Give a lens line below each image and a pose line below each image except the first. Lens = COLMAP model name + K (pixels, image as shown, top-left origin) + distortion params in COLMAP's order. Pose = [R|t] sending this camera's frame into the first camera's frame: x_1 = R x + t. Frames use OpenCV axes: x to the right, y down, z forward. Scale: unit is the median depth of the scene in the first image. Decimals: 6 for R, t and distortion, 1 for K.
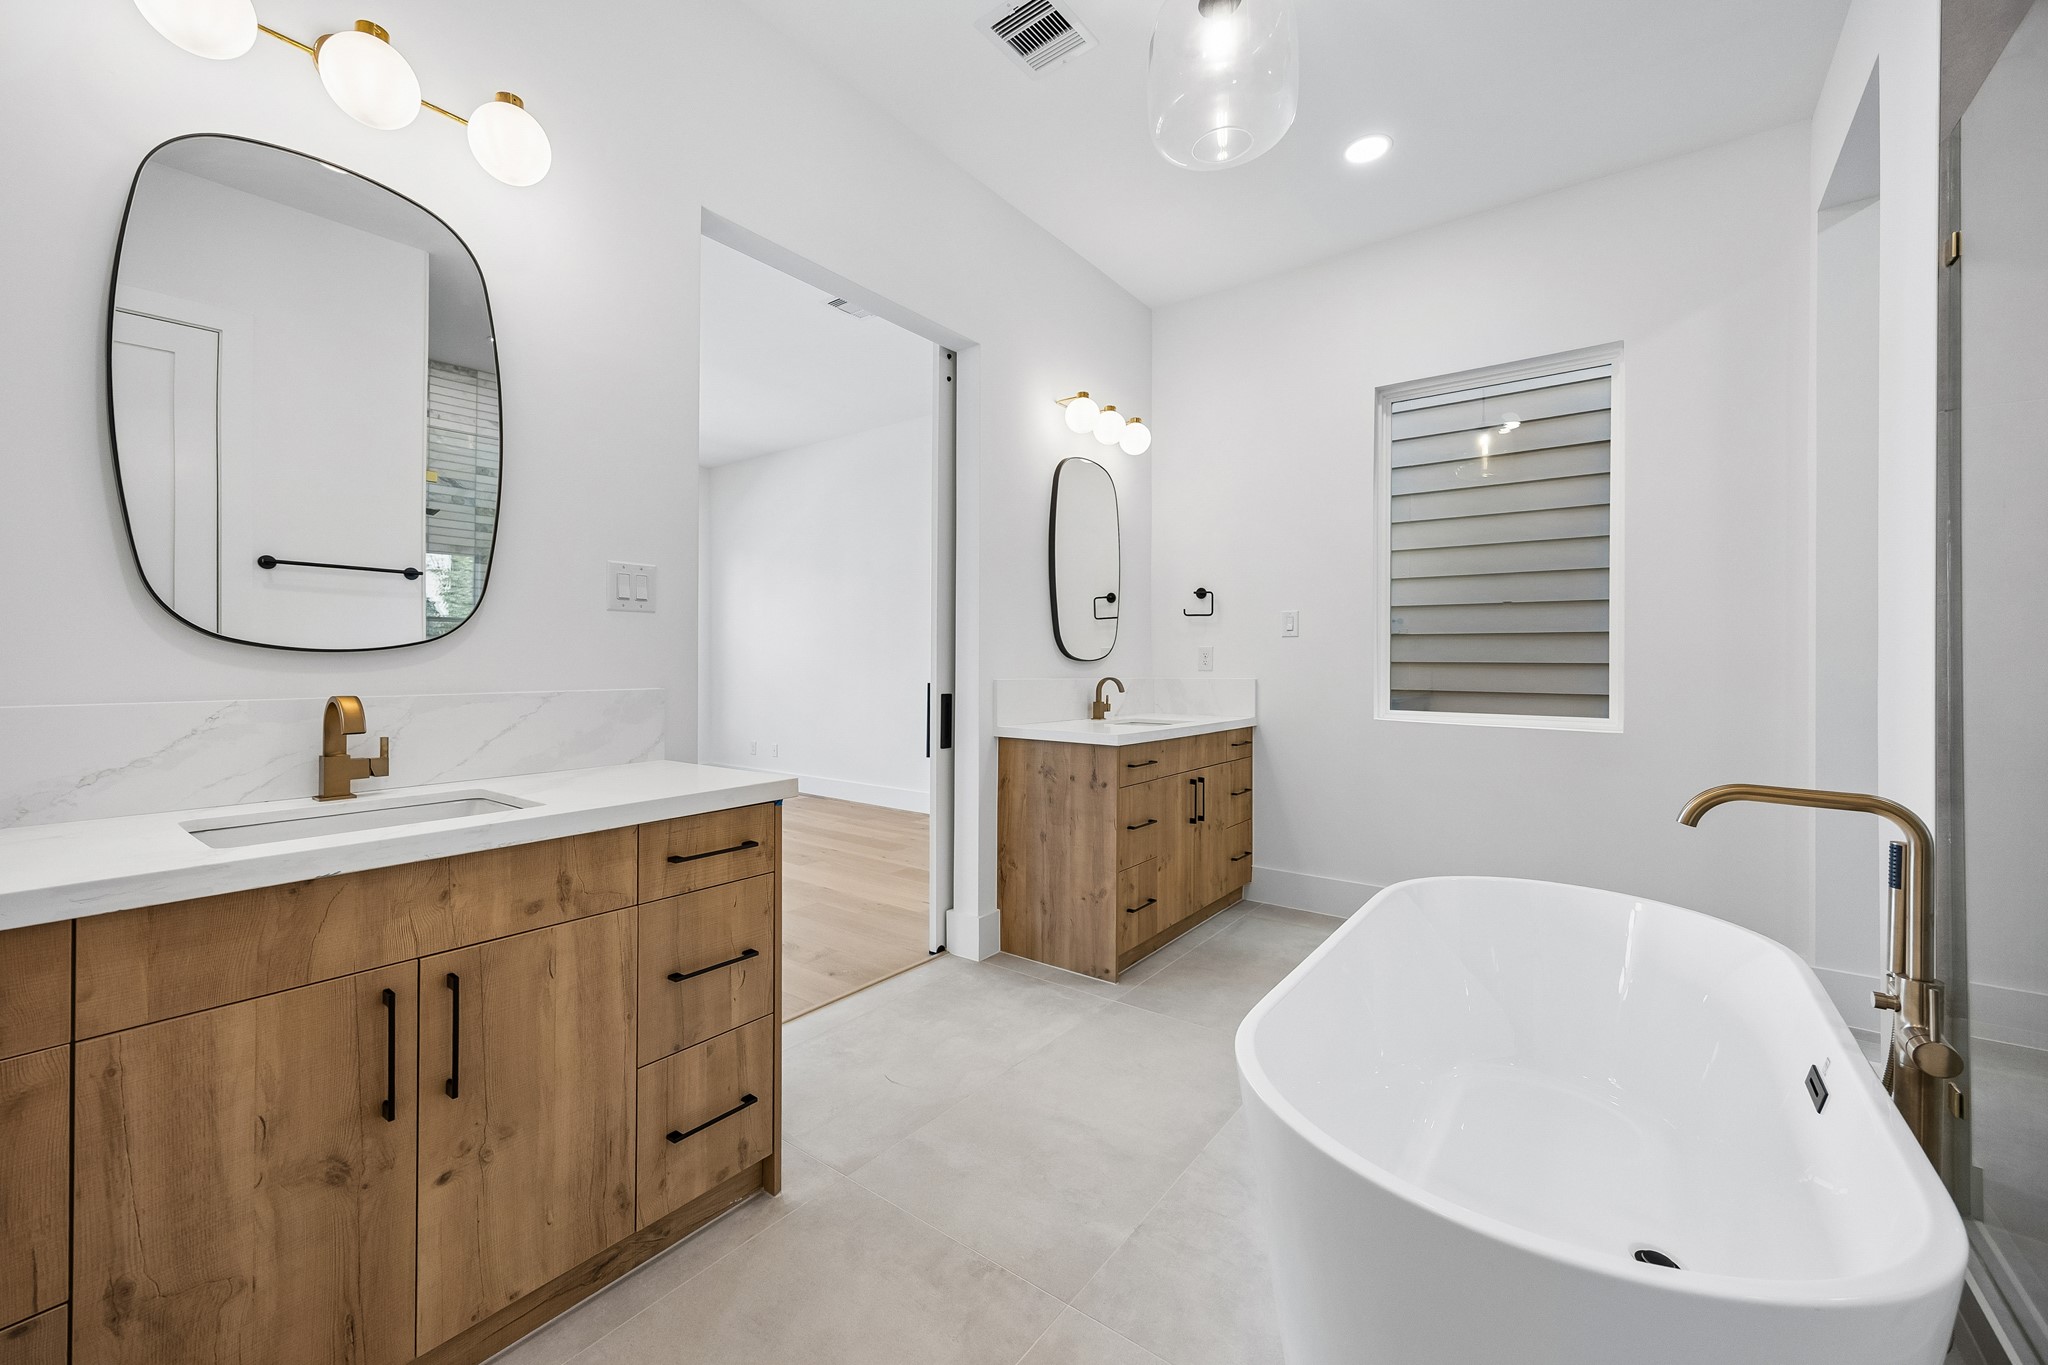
lens RADIAL K [[802.9, 0, 1024.0], [0, 802.9, 682.5], [0, 0, 1]] dist [0.001919, 0.000338]
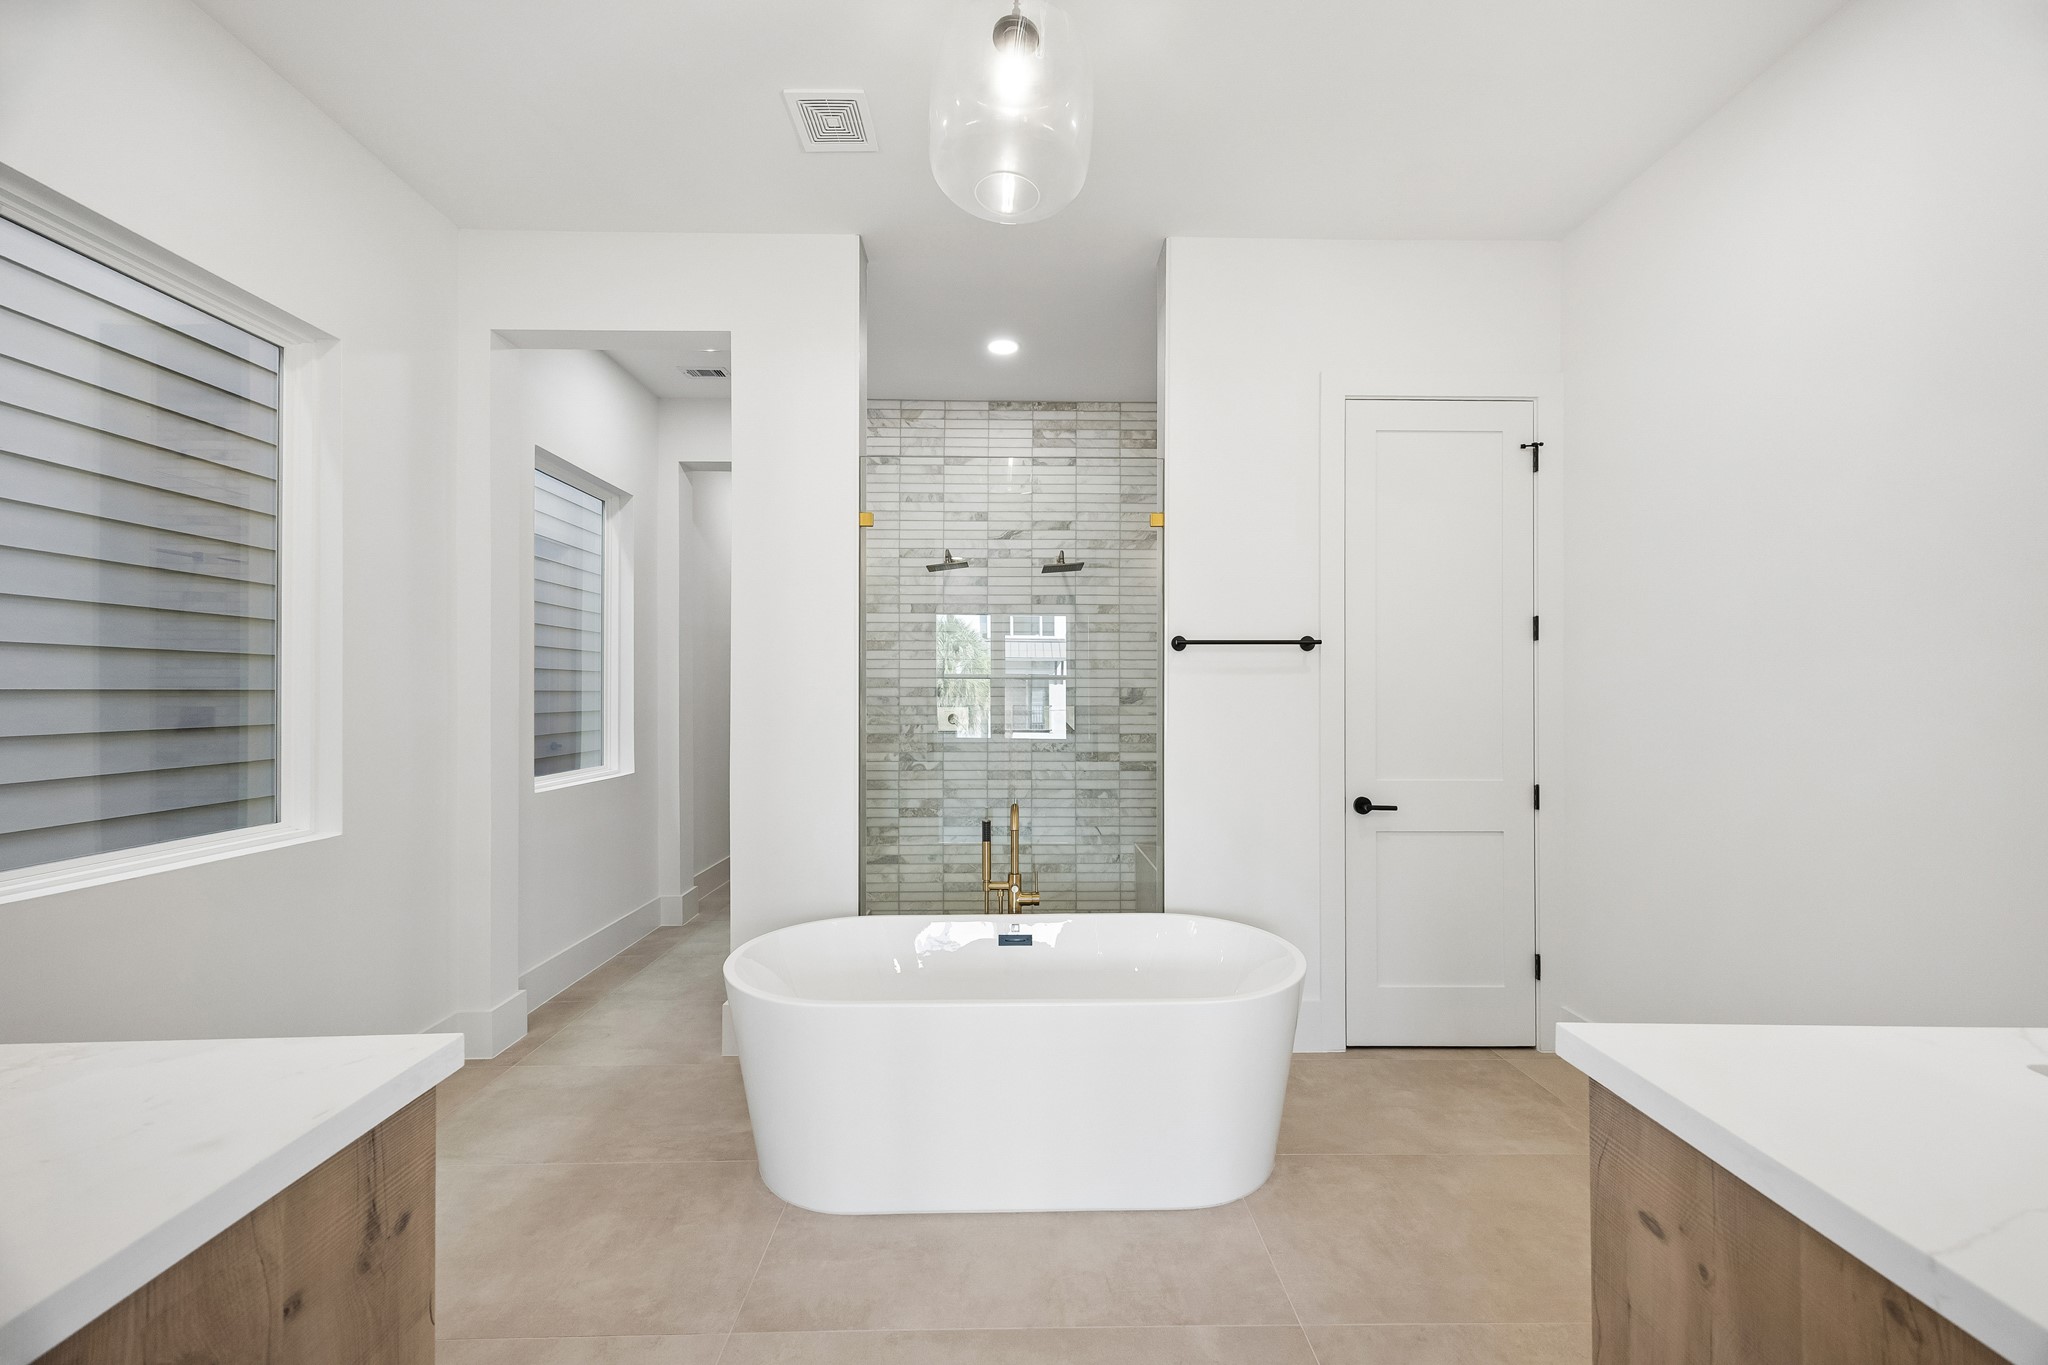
lens RADIAL K [[791.4, 0, 1034.3], [0, 791.4, 694.8], [0, 0, 1]] dist [0.000953, 0.000374]
pose [[-0.624785, -0.002596, 0.780792, -0.460603], [0.021871, 0.999544, 0.020824, -0.124777], [-0.780490, 0.030087, -0.624443, 1.540368]]
